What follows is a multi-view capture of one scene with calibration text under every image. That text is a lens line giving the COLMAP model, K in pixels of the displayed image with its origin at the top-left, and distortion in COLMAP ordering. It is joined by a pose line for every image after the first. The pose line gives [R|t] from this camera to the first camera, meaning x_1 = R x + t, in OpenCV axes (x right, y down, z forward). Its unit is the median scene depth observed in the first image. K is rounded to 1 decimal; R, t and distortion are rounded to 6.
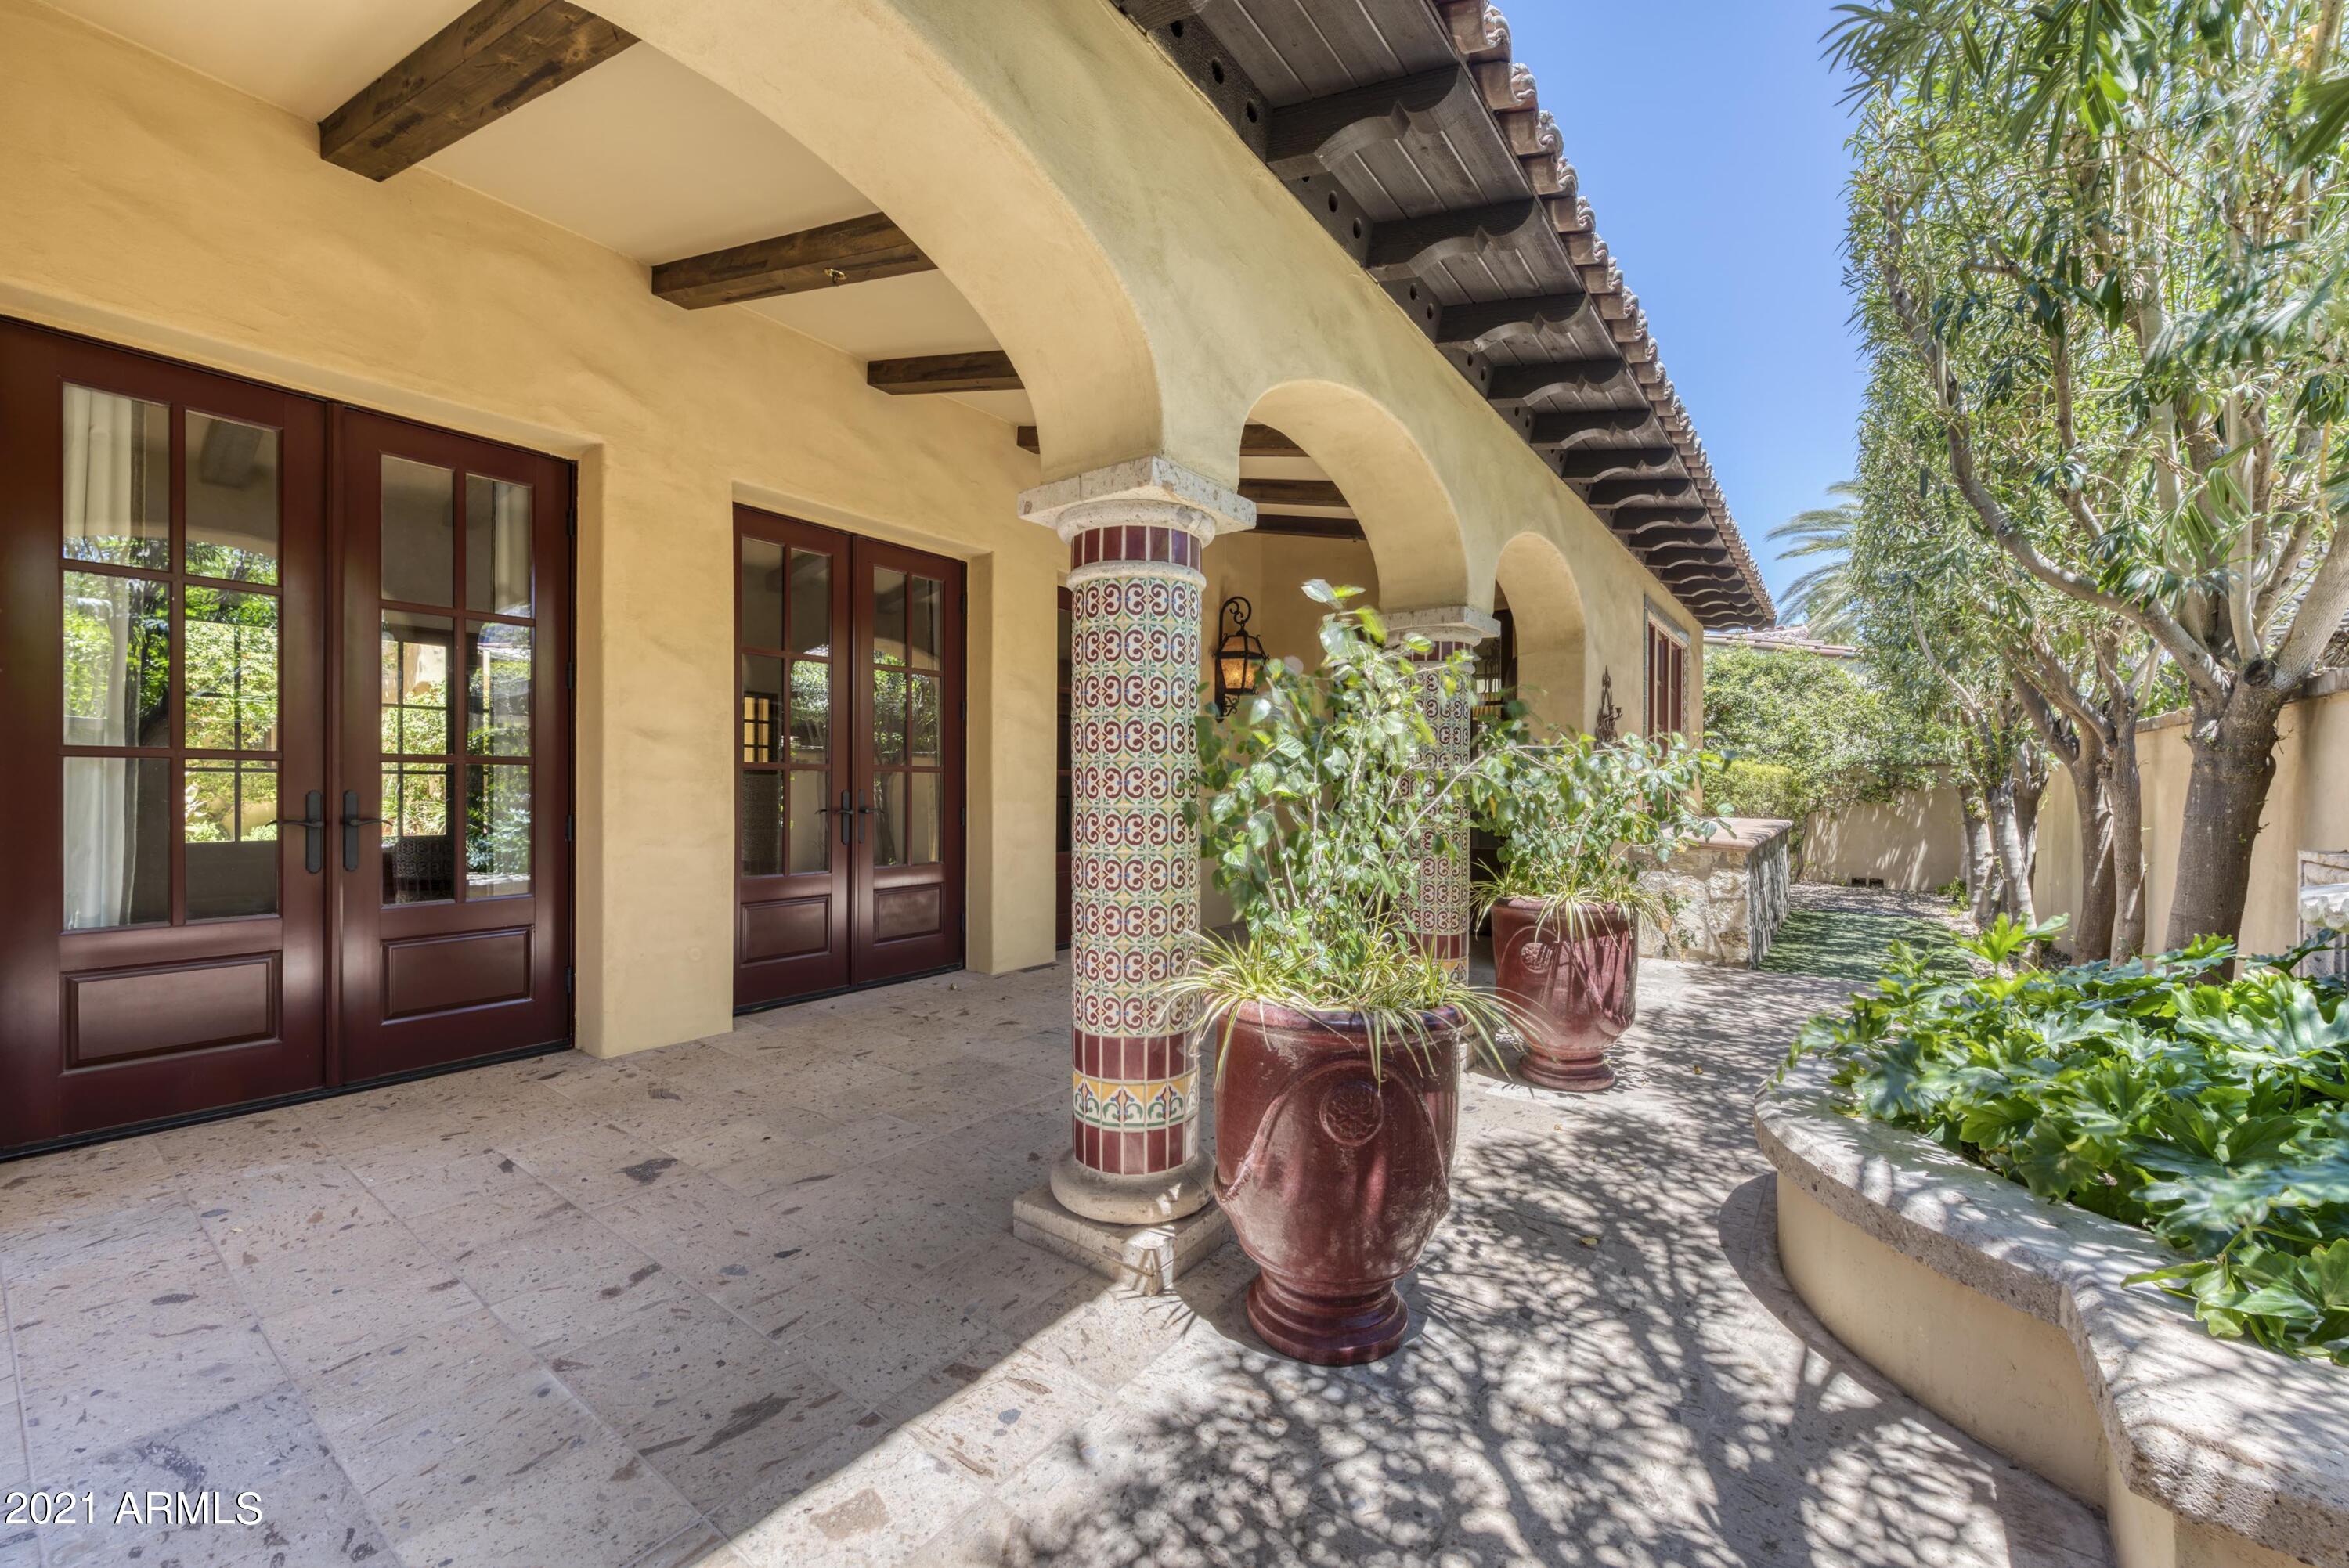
lens RADIAL K [[920.7, 0, 1182.9], [0, 920.7, 789.0], [0, 0, 1]] dist [0.001160, -0.000048]
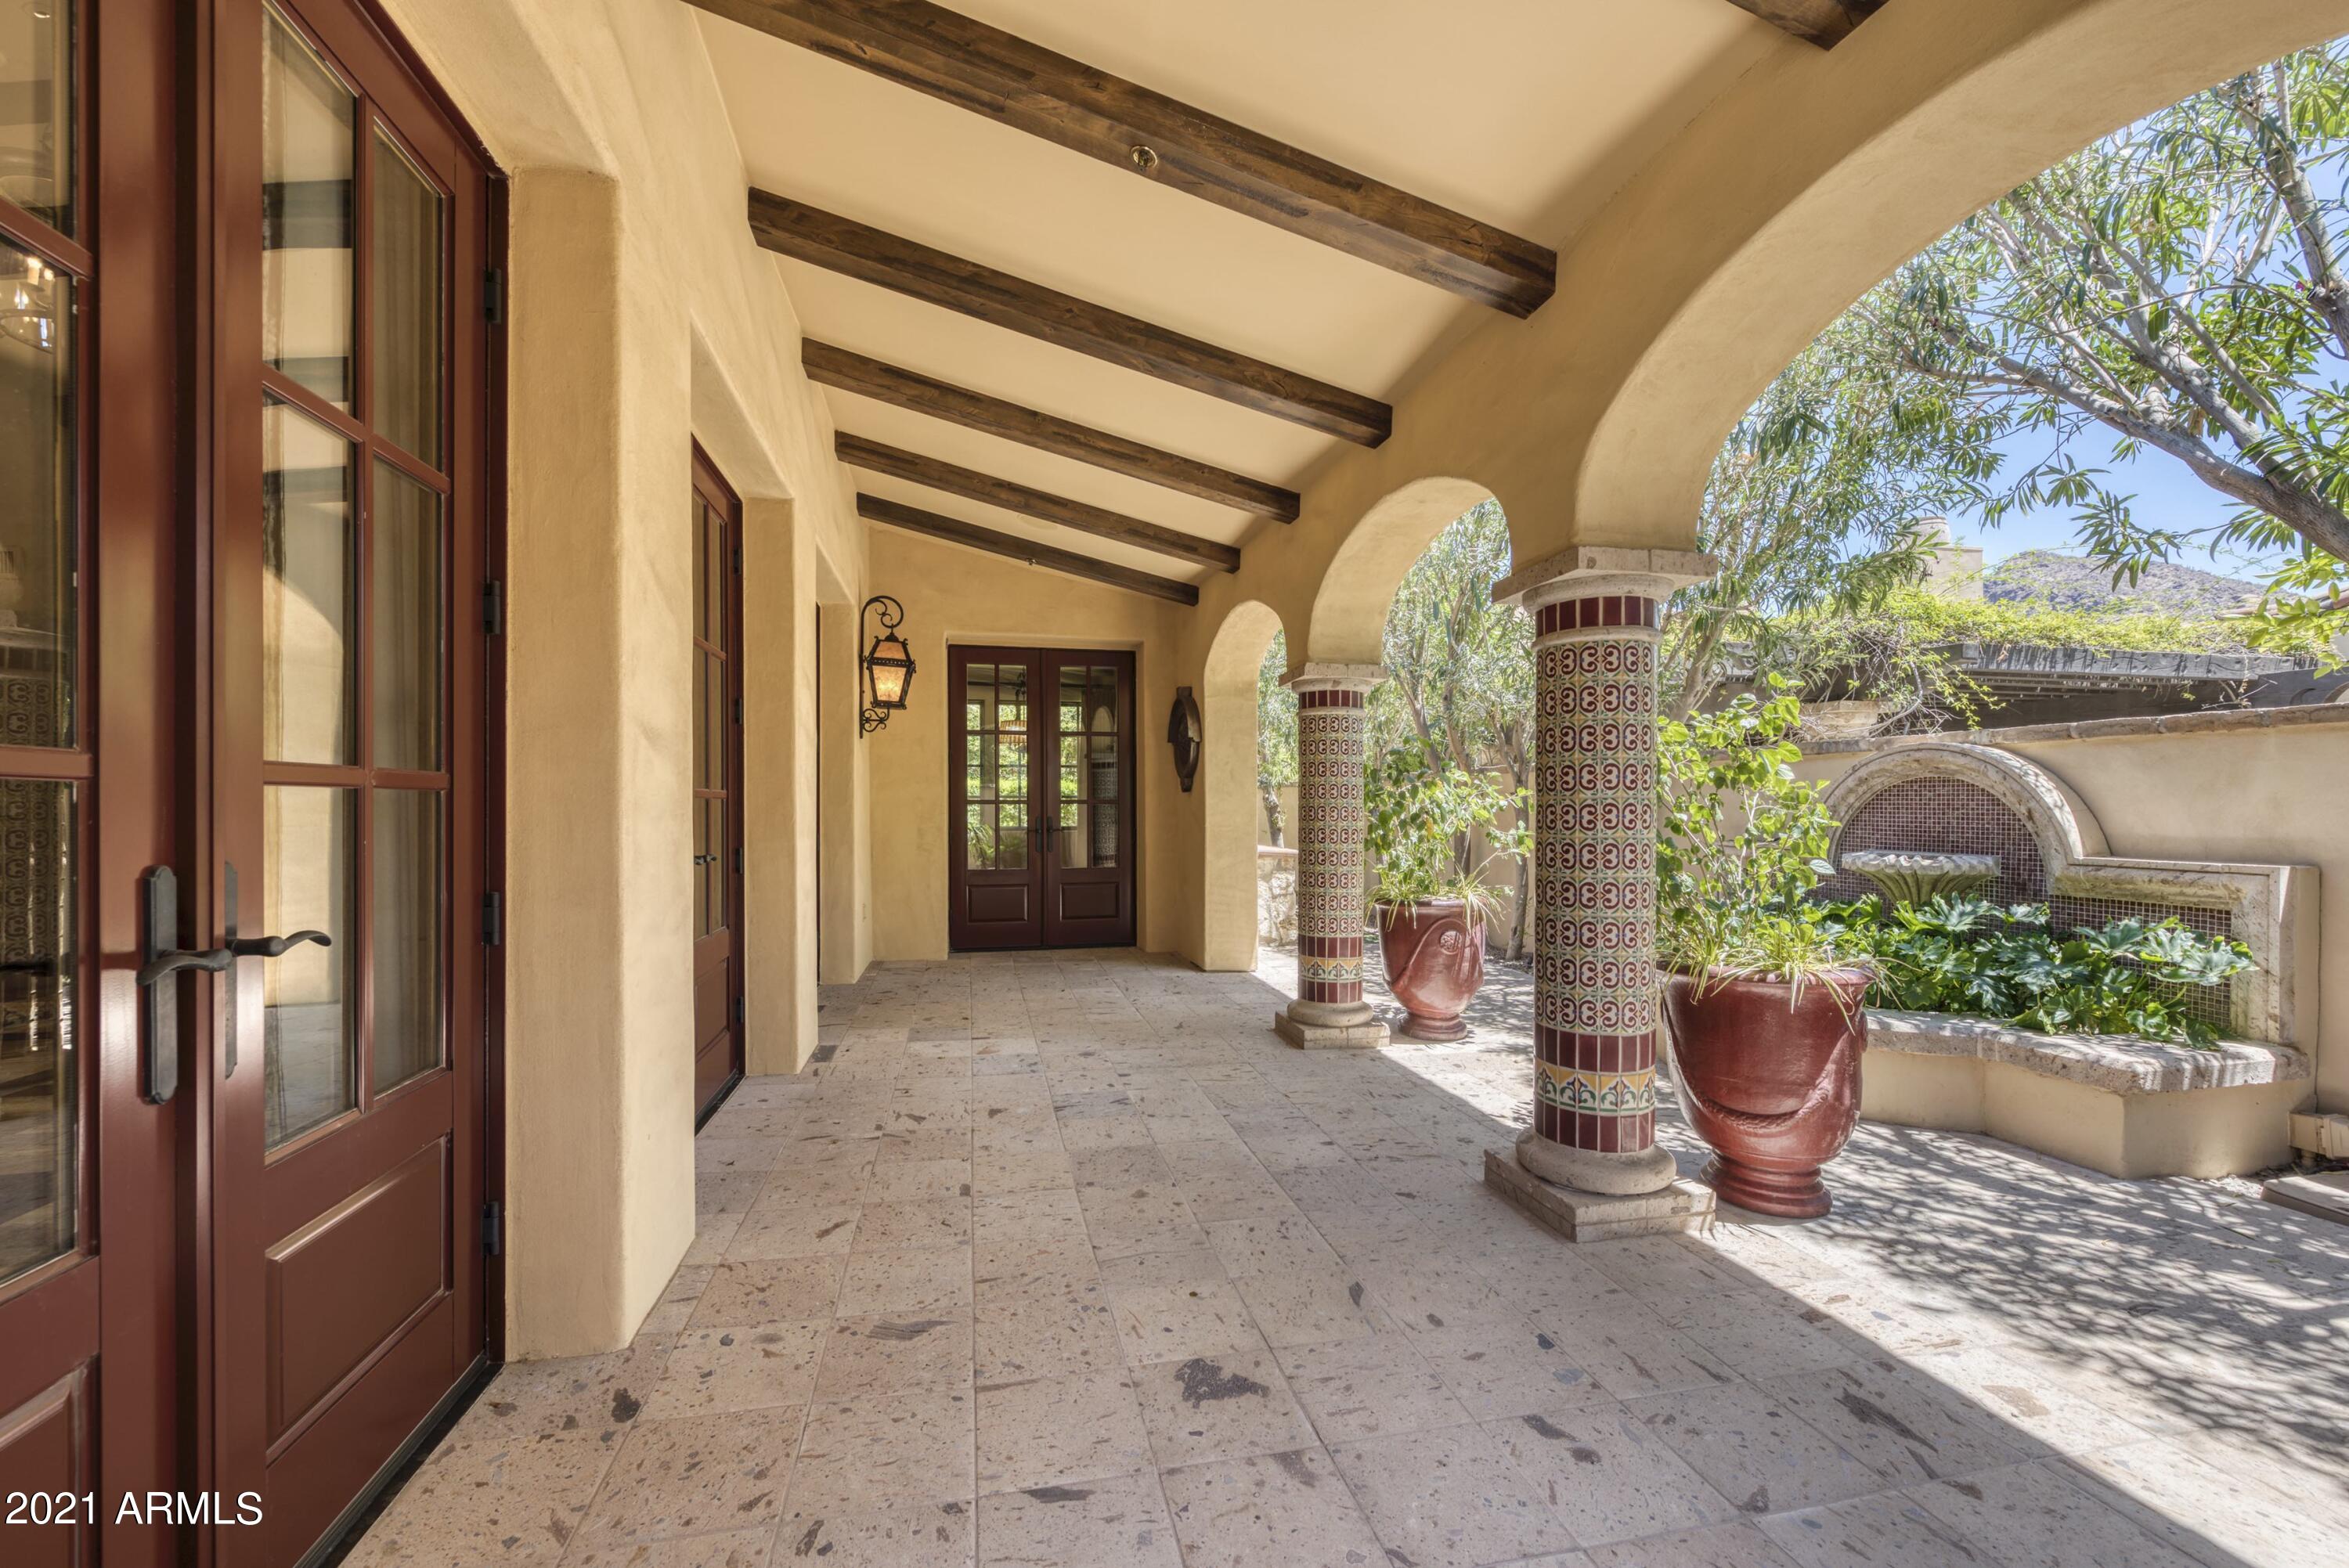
lens RADIAL K [[921.7, 0, 1173.2], [0, 921.7, 806.5], [0, 0, 1]] dist [0.002248, 0.000198]
pose [[0.655570, -0.007025, 0.755102, -1.270153], [0.006710, 0.999971, 0.003478, -0.029488], [-0.755105, 0.002786, 0.655598, 0.635223]]
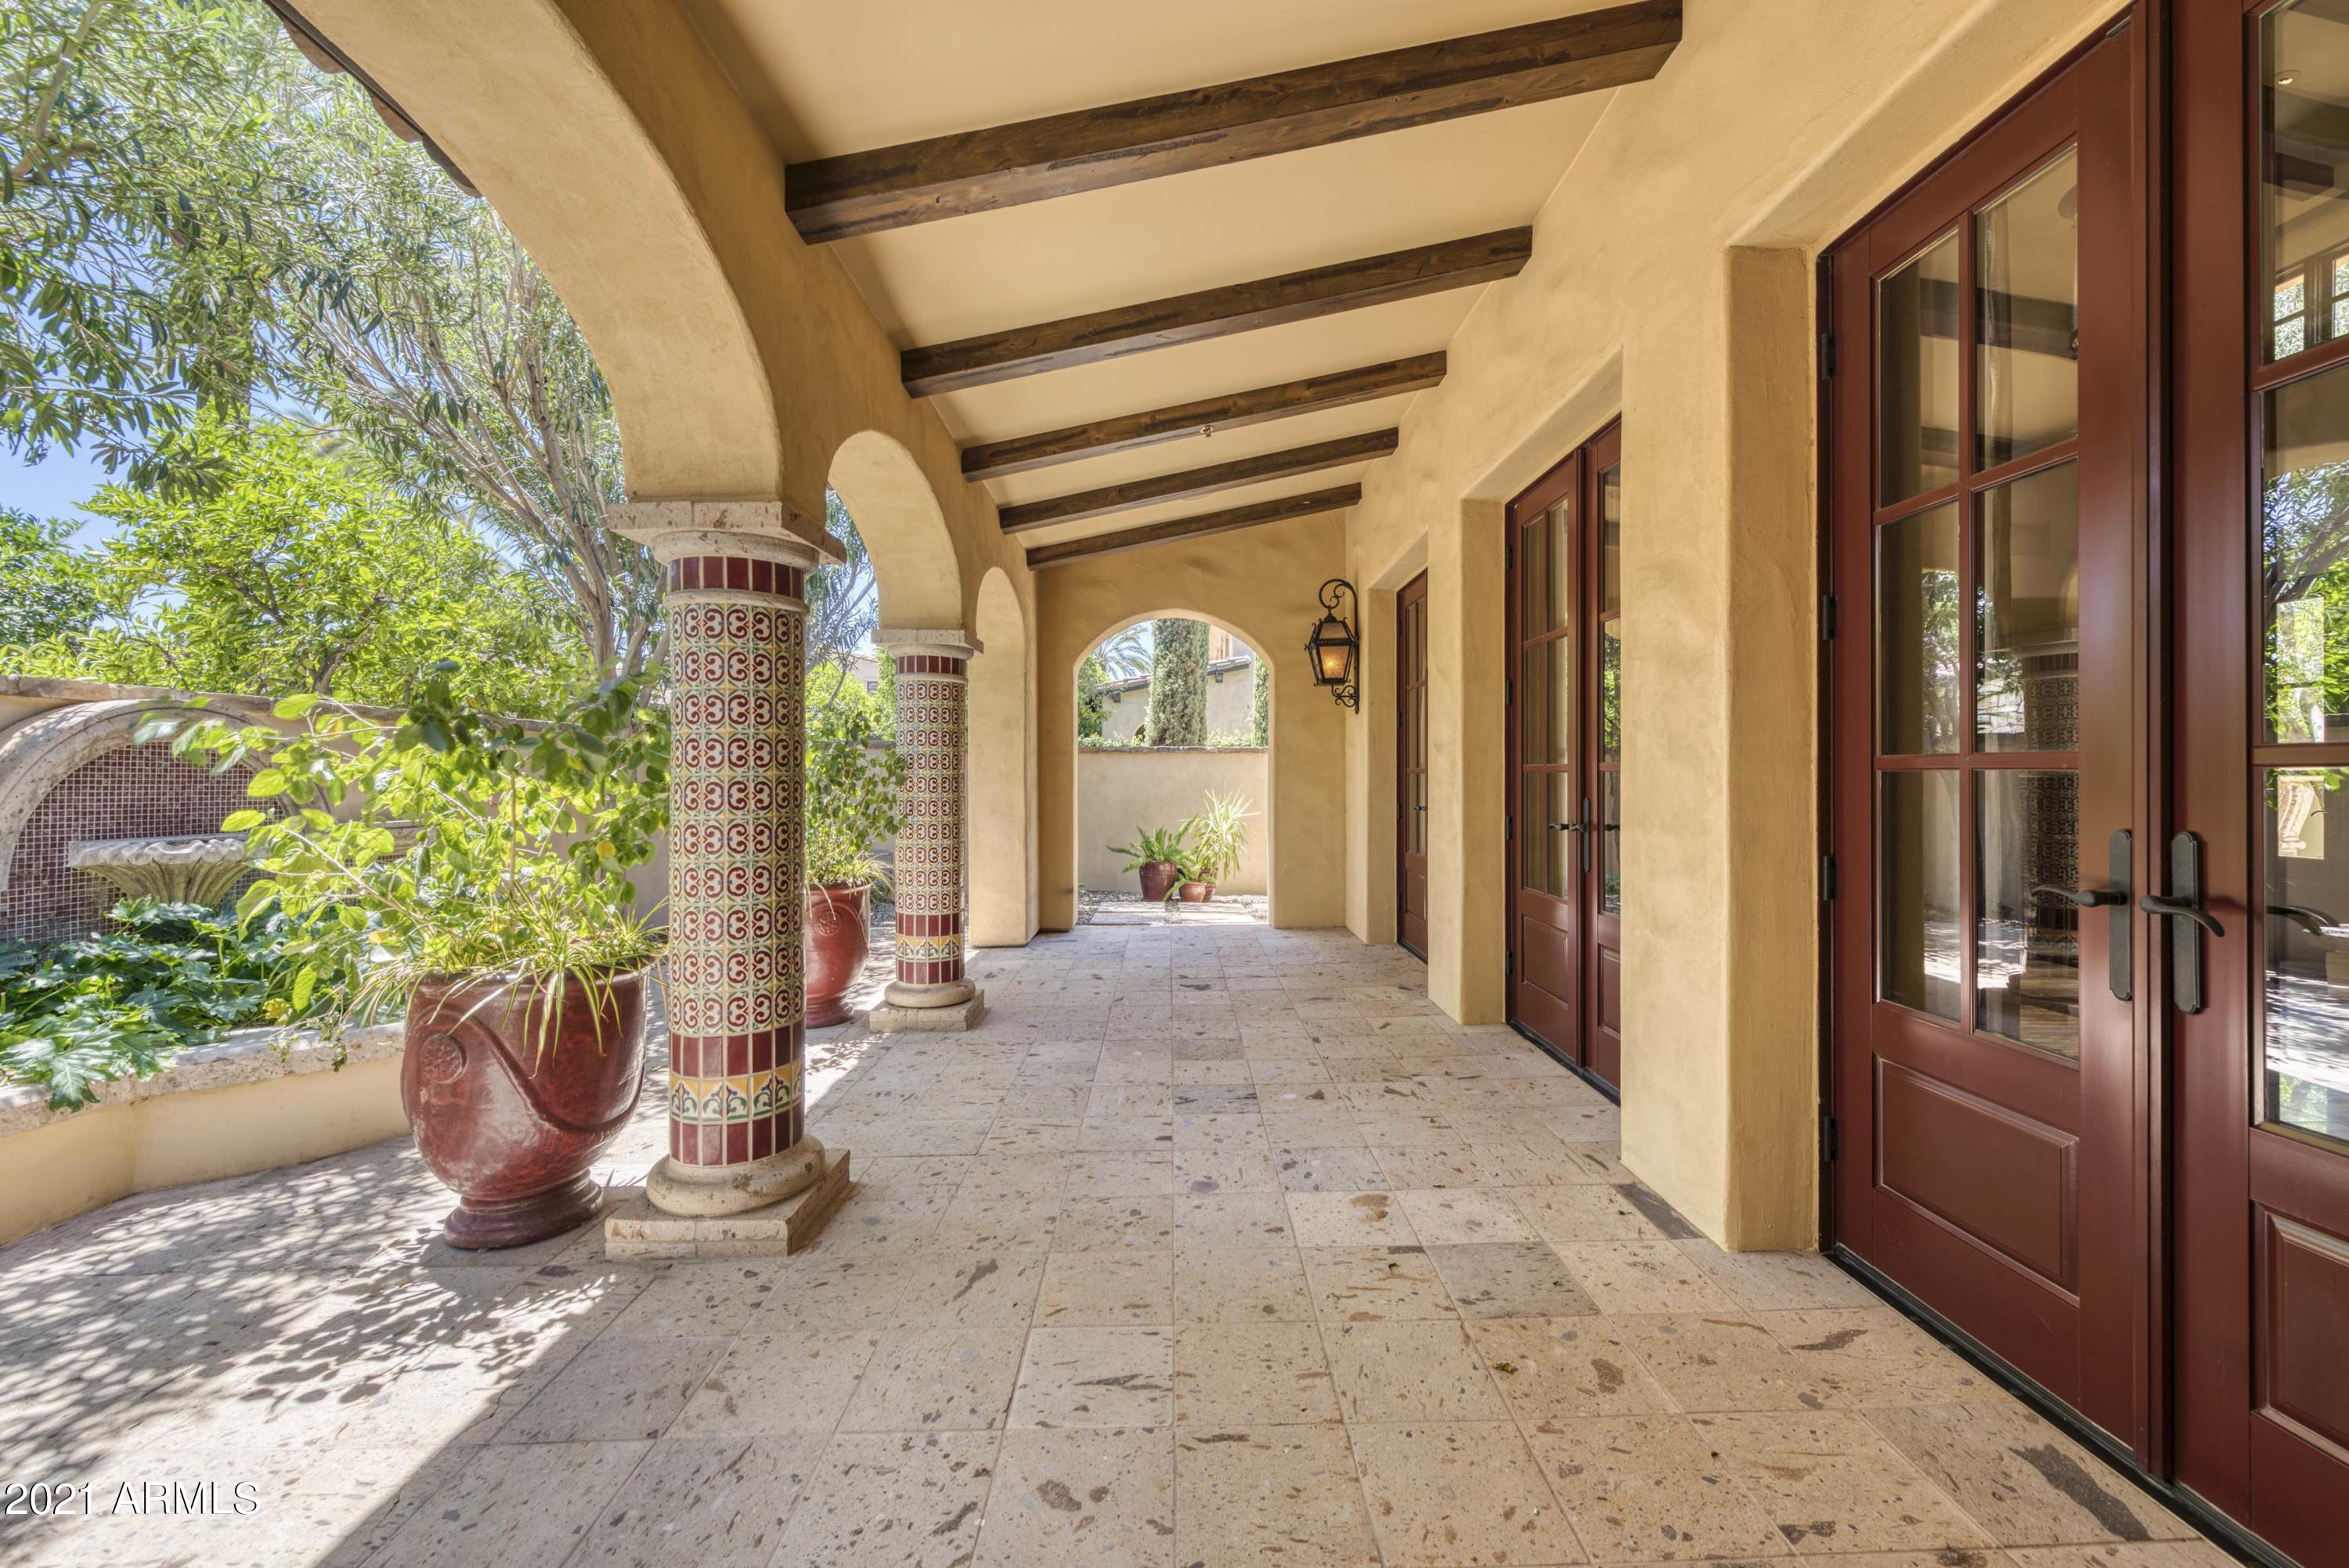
lens RADIAL K [[920.7, 0, 1182.9], [0, 920.7, 789.0], [0, 0, 1]] dist [0.001160, -0.000048]
pose [[-0.795510, -0.000371, -0.605940, 0.683417], [-0.008059, 0.999918, 0.009968, -0.024842], [0.605887, 0.012813, -0.795448, 2.820501]]
